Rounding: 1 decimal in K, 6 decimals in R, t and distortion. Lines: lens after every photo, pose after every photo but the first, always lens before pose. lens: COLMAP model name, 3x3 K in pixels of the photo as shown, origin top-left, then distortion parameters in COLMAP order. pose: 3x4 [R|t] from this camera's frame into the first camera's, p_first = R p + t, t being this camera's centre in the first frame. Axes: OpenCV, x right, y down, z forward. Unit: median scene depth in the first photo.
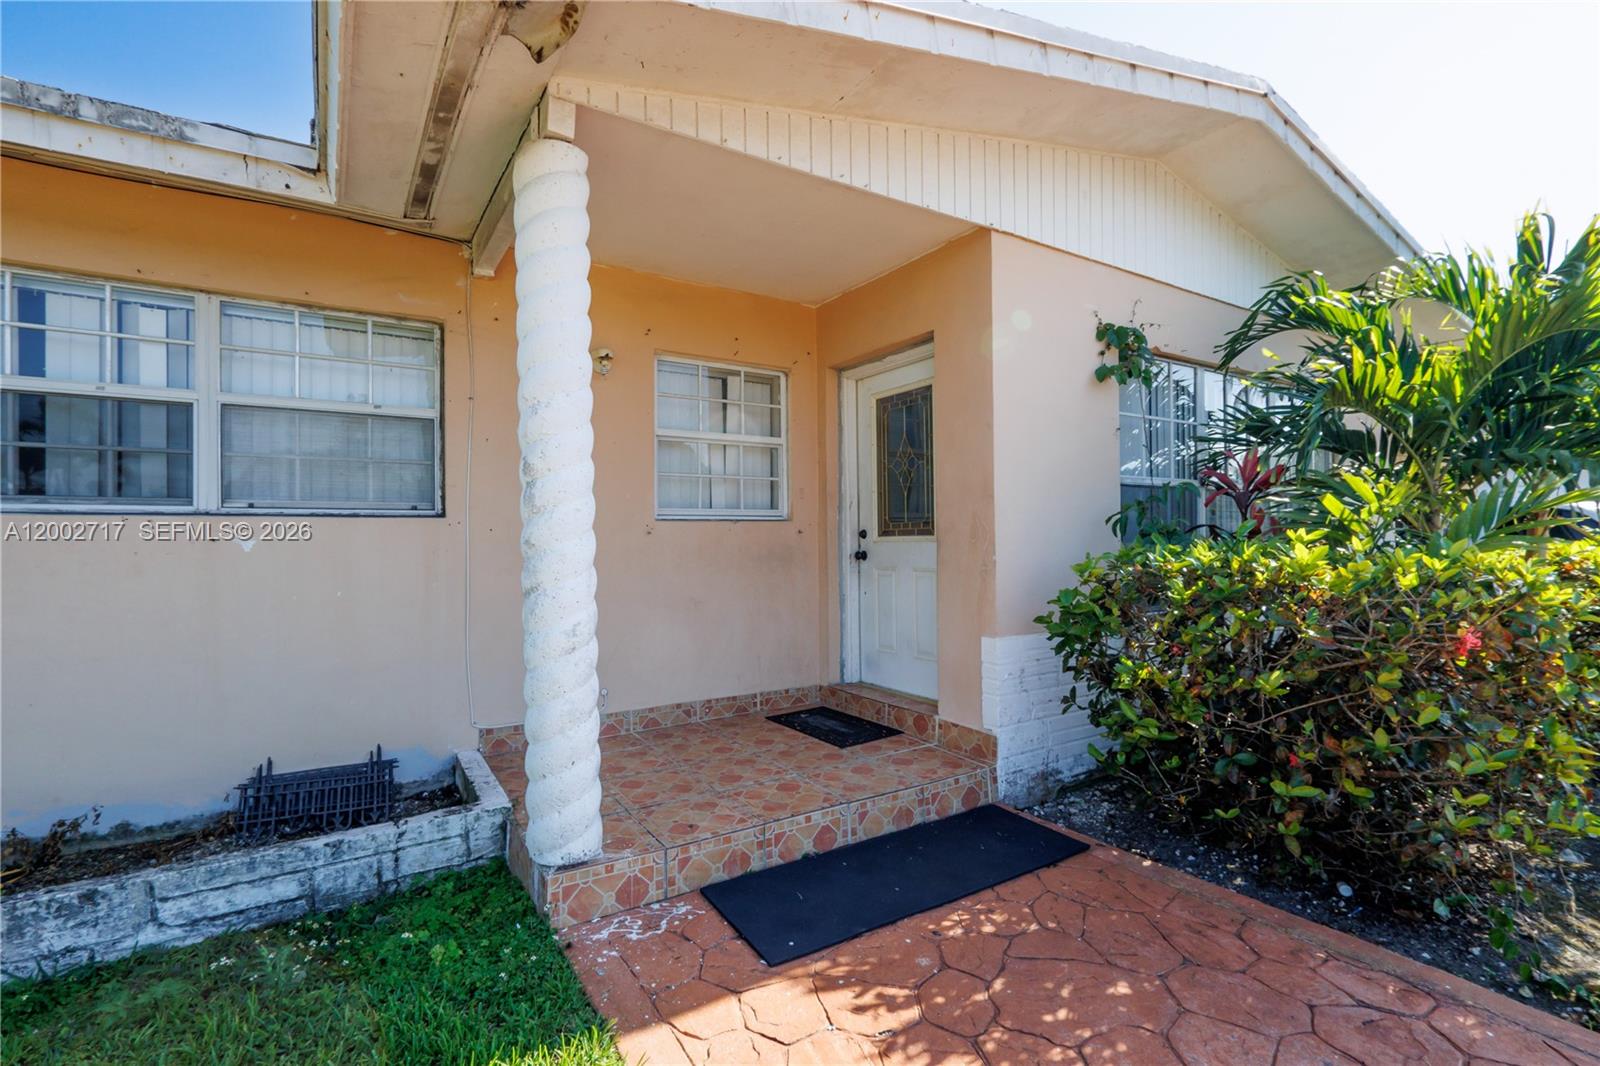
lens RADIAL K [[739.6, 0, 801.3], [0, 739.6, 539.7], [0, 0, 1]] dist [-0.002122, -0.000018]
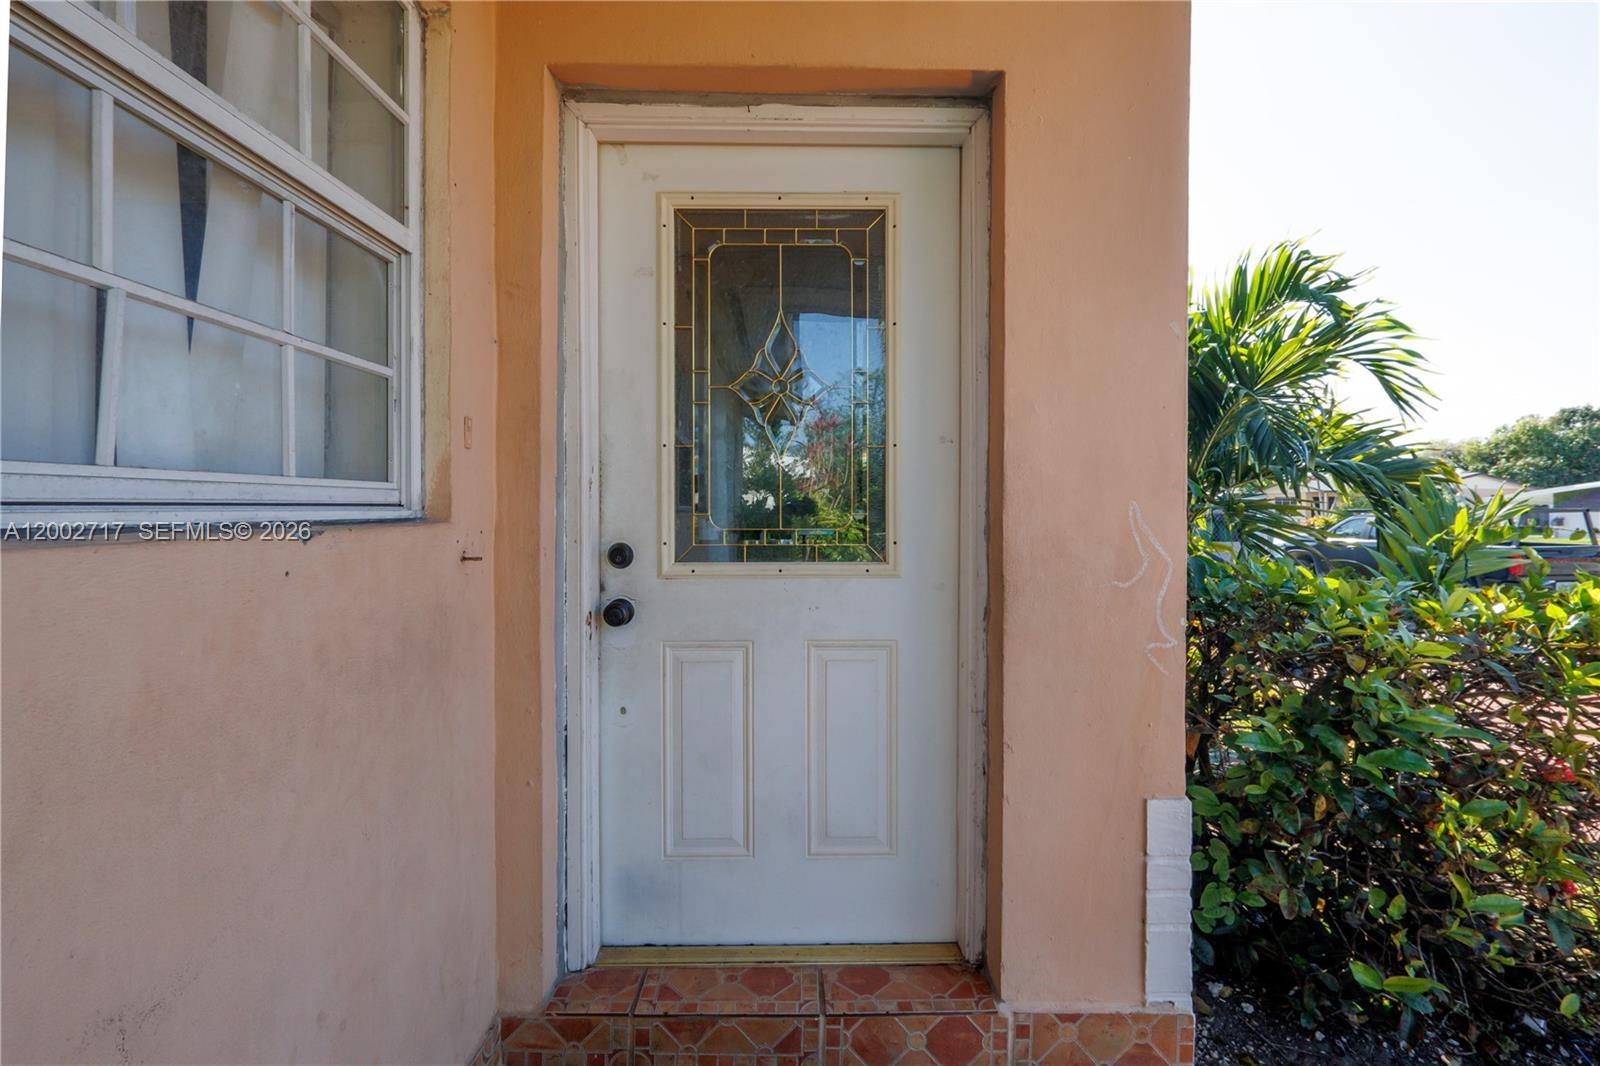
lens RADIAL K [[778.6, 0, 800.0], [0, 778.6, 533.0], [0, 0, 1]] dist [0.001127, 0.000150]
pose [[0.532971, 0.004128, 0.846123, -0.205562], [-0.014977, 0.999877, 0.004556, -0.022540], [-0.846001, -0.015101, 0.532968, 0.721380]]
